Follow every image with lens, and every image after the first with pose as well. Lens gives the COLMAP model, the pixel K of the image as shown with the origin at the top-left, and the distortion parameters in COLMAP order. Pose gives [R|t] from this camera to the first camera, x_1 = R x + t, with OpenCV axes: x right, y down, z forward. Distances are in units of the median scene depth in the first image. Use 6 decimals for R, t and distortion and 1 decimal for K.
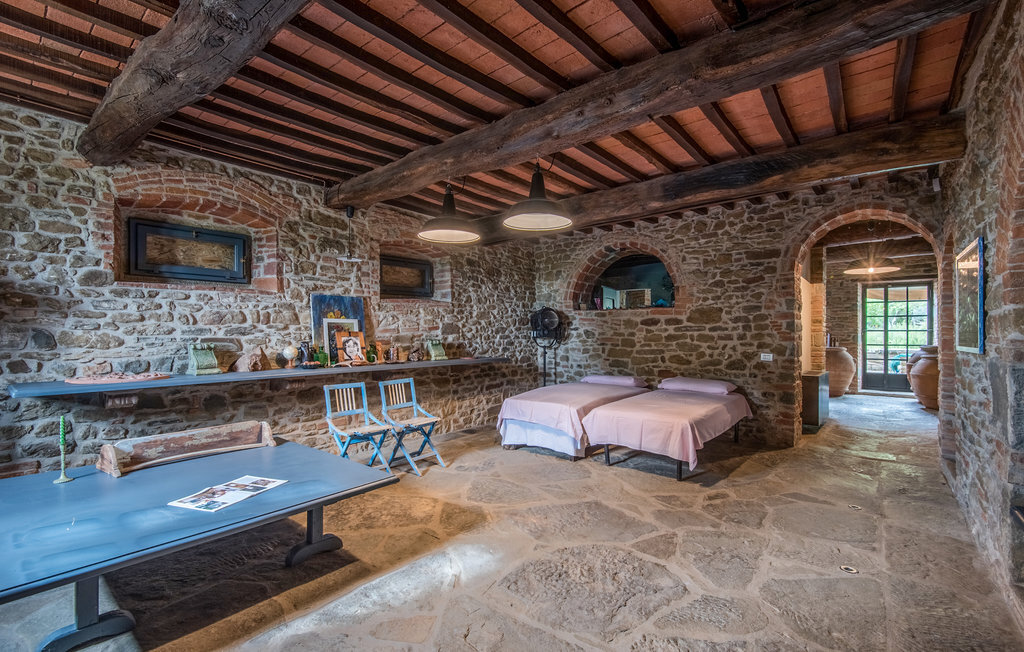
lens RADIAL K [[445.6, 0, 514.9], [0, 445.6, 328.5], [0, 0, 1]] dist [0.004357, -0.007314]
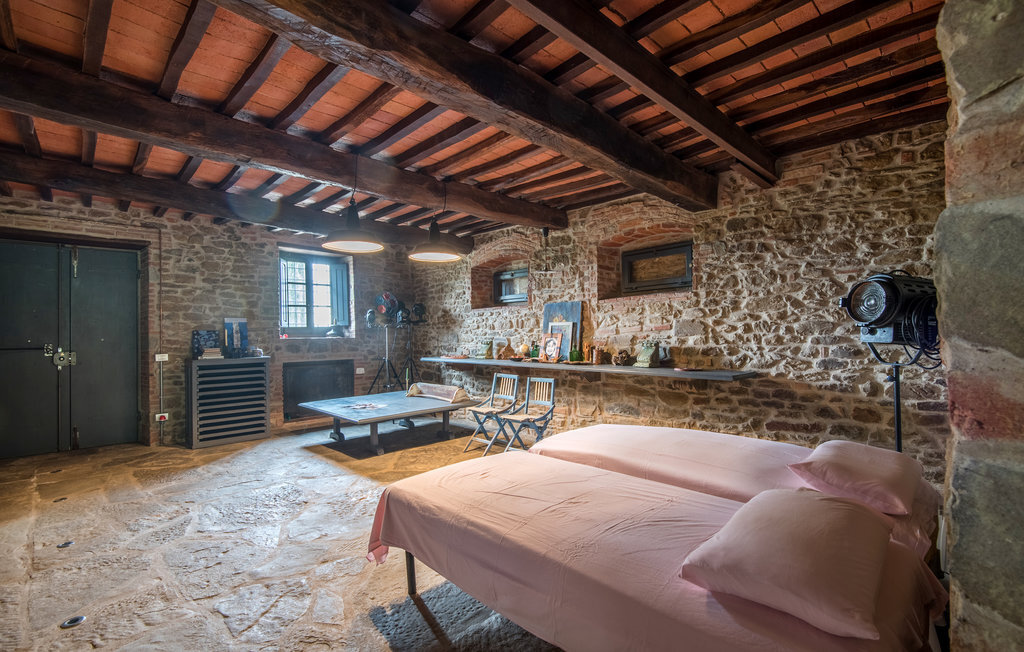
lens RADIAL K [[445.6, 0, 514.9], [0, 445.6, 328.5], [0, 0, 1]] dist [0.004357, -0.007314]
pose [[-0.100202, -0.008890, -0.994927, 0.681665], [0.021214, 0.999714, -0.011070, 0.004237], [0.994741, -0.022216, -0.099985, 0.875878]]
